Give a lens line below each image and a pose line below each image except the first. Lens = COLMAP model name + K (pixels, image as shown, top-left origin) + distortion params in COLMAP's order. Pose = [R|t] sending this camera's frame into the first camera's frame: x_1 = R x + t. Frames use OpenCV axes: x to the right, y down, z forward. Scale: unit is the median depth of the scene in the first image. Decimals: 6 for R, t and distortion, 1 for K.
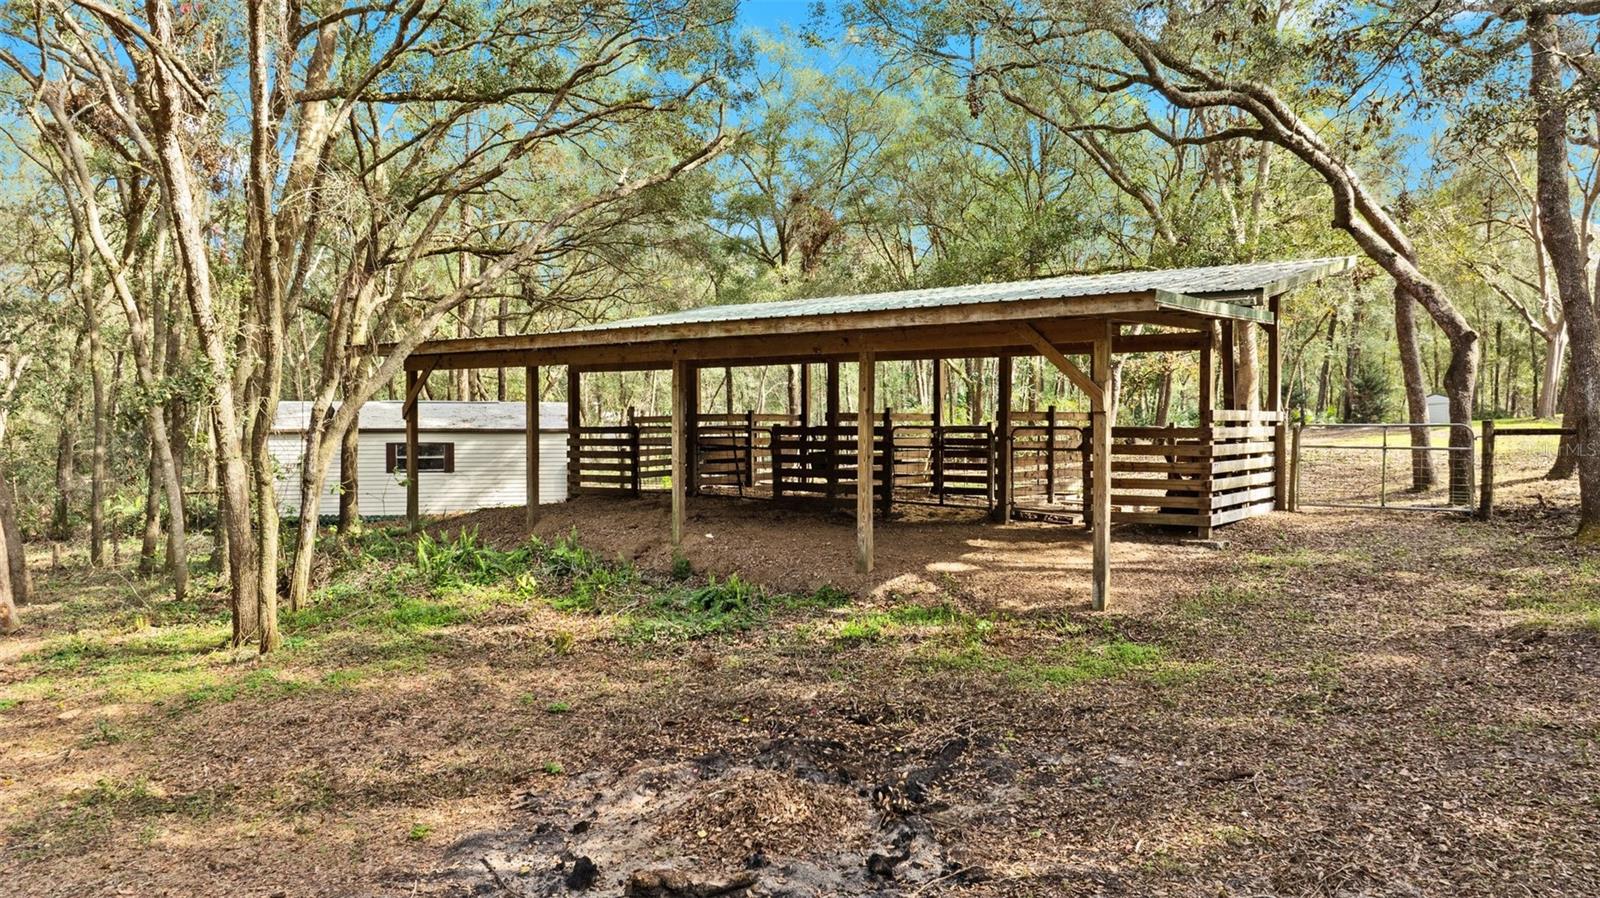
lens RADIAL K [[1215.6, 0, 800.0], [0, 1215.6, 449.0], [0, 0, 1]] dist [-0.000179, -0.000140]
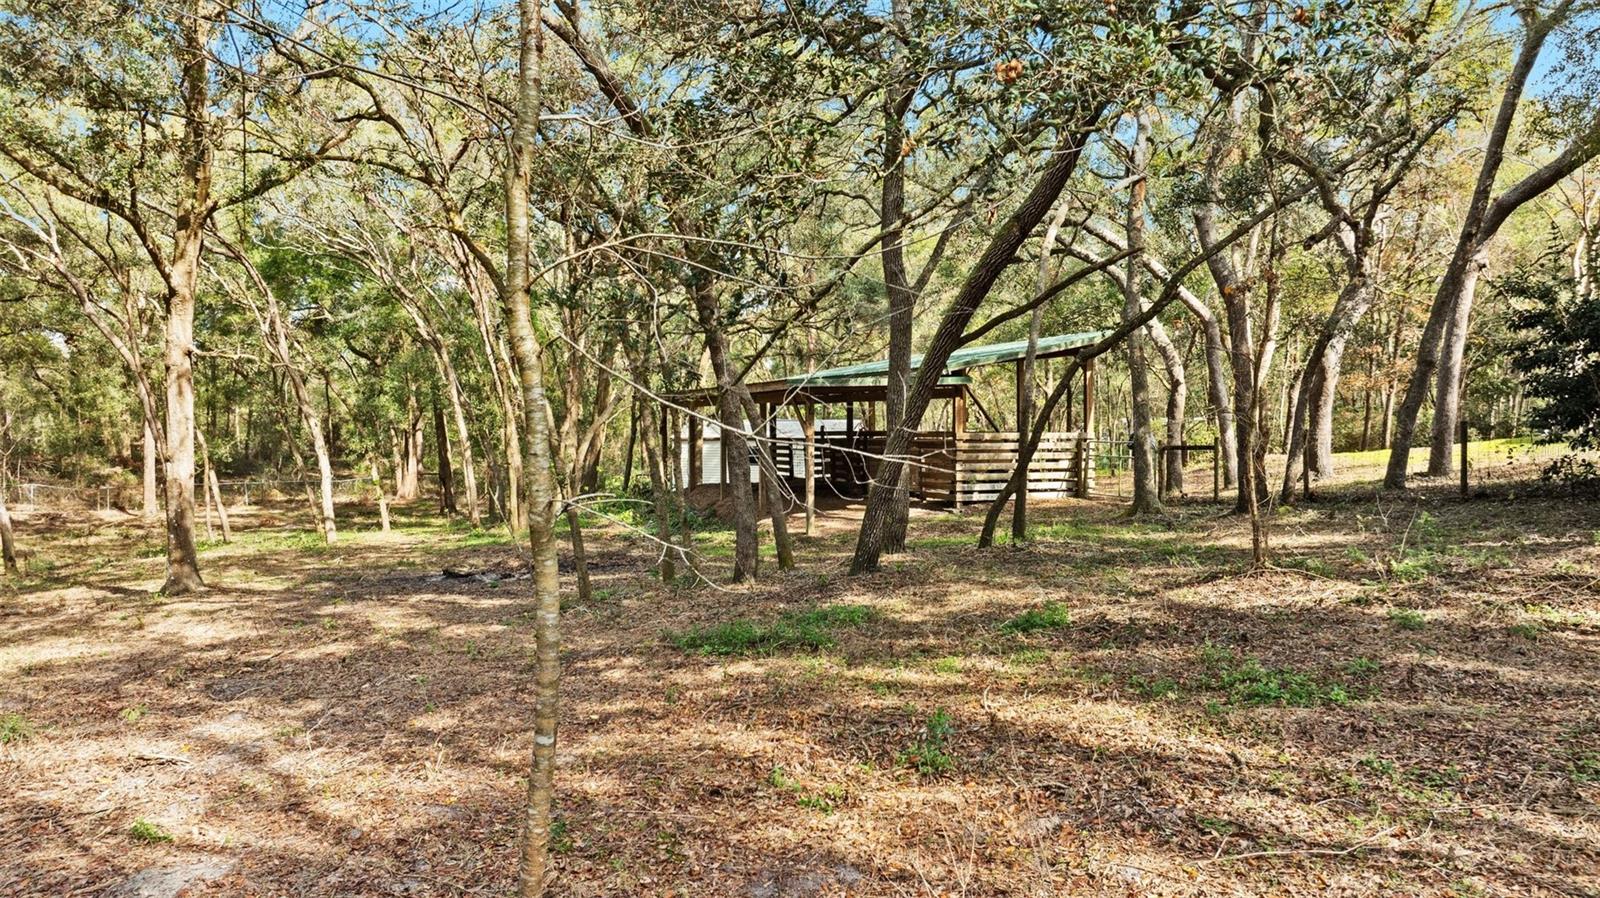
lens RADIAL K [[1215.6, 0, 800.0], [0, 1215.6, 449.0], [0, 0, 1]] dist [-0.000179, -0.000140]
pose [[0.814410, 0.002011, -0.580286, 0.988790], [-0.011692, 0.999848, -0.012945, 0.013816], [0.580172, 0.017328, 0.814310, -0.417343]]
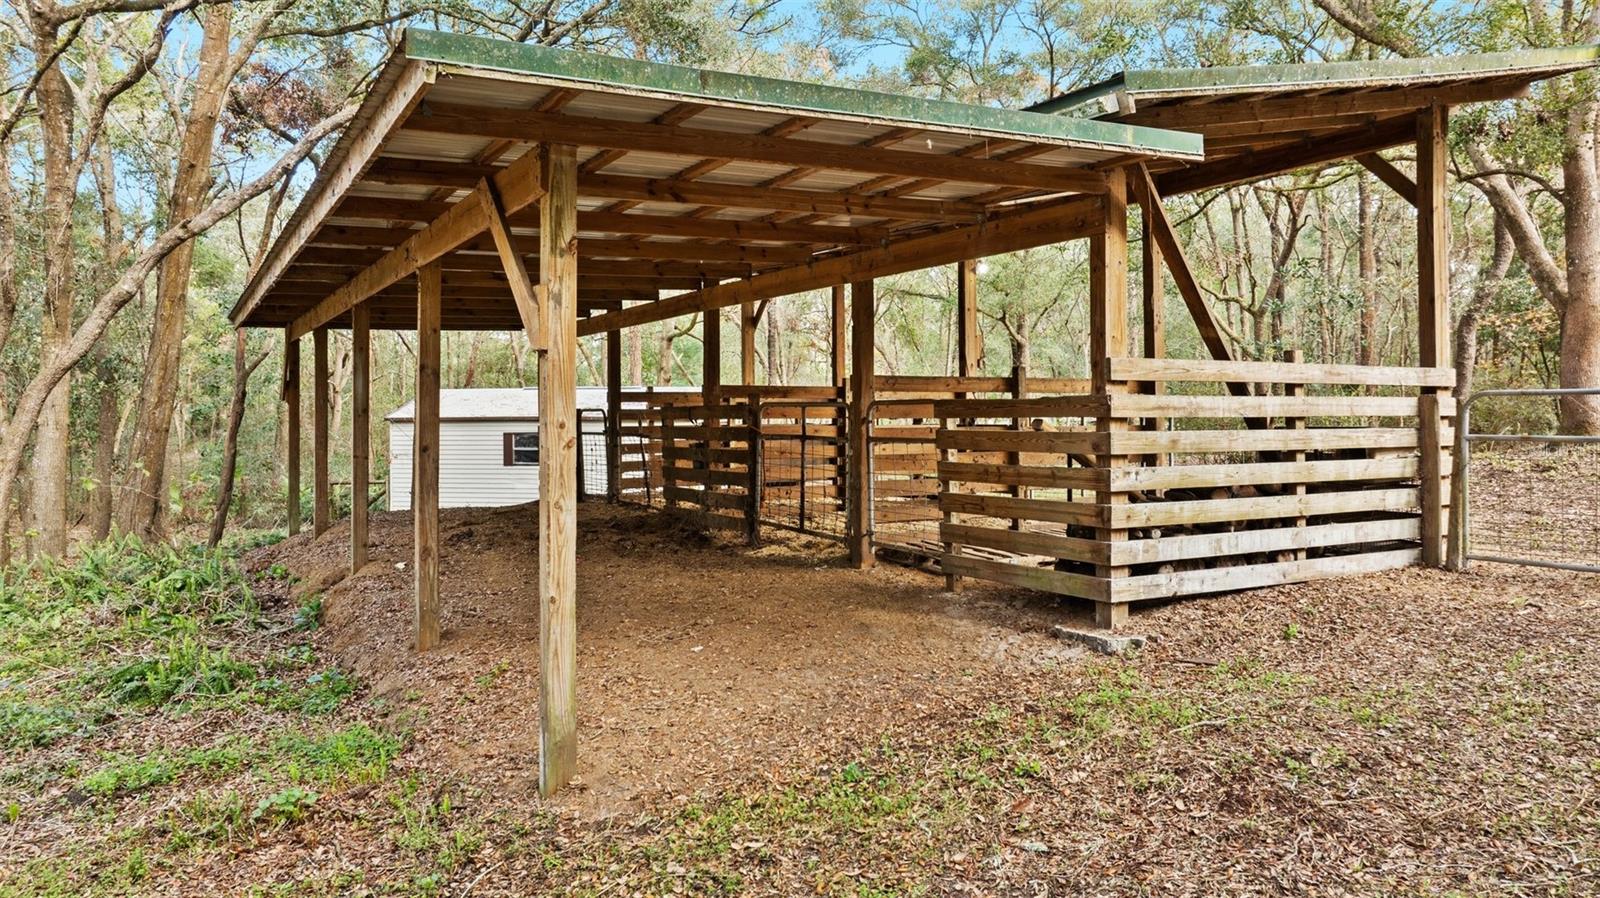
lens RADIAL K [[1215.6, 0, 800.0], [0, 1215.6, 449.0], [0, 0, 1]] dist [-0.000179, -0.000140]
pose [[0.896029, 0.004865, -0.443969, 0.386902], [-0.001727, 0.999971, 0.007472, 0.000280], [0.443993, -0.005928, 0.896011, 0.456935]]
